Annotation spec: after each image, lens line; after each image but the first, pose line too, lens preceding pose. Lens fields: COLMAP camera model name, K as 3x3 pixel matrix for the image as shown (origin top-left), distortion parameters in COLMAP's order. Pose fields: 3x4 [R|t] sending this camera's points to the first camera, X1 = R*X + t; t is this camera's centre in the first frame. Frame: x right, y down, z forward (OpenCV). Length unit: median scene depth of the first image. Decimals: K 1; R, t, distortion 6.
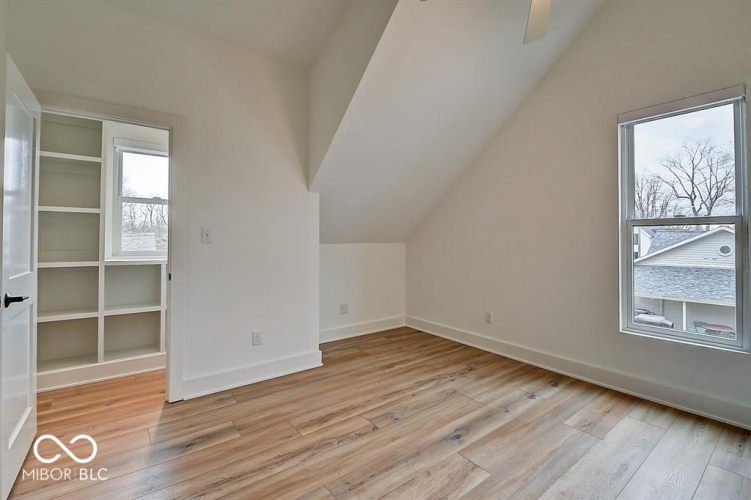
lens RADIAL K [[333.8, 0, 380.9], [0, 333.8, 247.5], [0, 0, 1]] dist [0.017248, -0.018767]
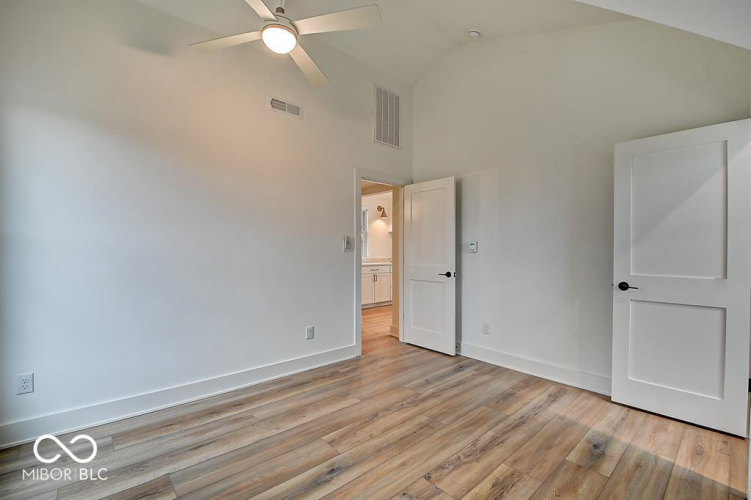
lens RADIAL K [[333.8, 0, 380.9], [0, 333.8, 247.5], [0, 0, 1]] dist [0.017248, -0.018767]
pose [[-0.997364, -0.008398, -0.072070, 0.165727], [-0.009409, 0.999862, 0.013704, -0.036856], [0.071945, 0.014346, -0.997305, 1.841163]]
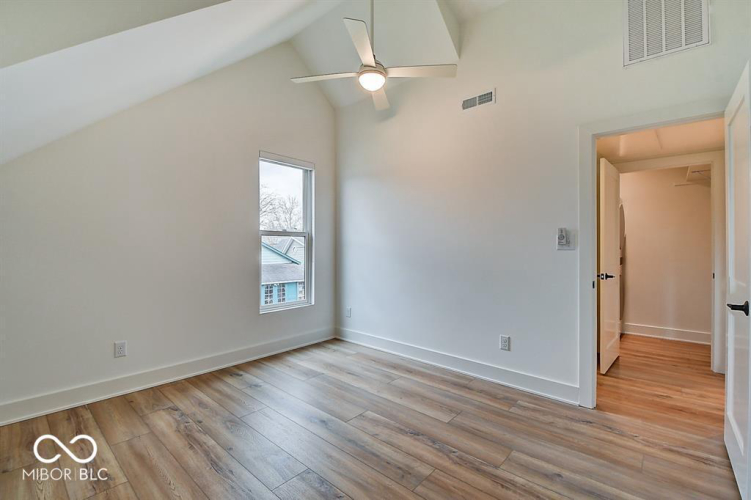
lens RADIAL K [[333.8, 0, 380.9], [0, 333.8, 247.5], [0, 0, 1]] dist [0.017248, -0.018767]
pose [[-0.185528, -0.007068, 0.982614, -0.879393], [0.015856, 0.999822, 0.010185, -0.022294], [-0.982511, 0.017470, -0.185383, 0.985416]]
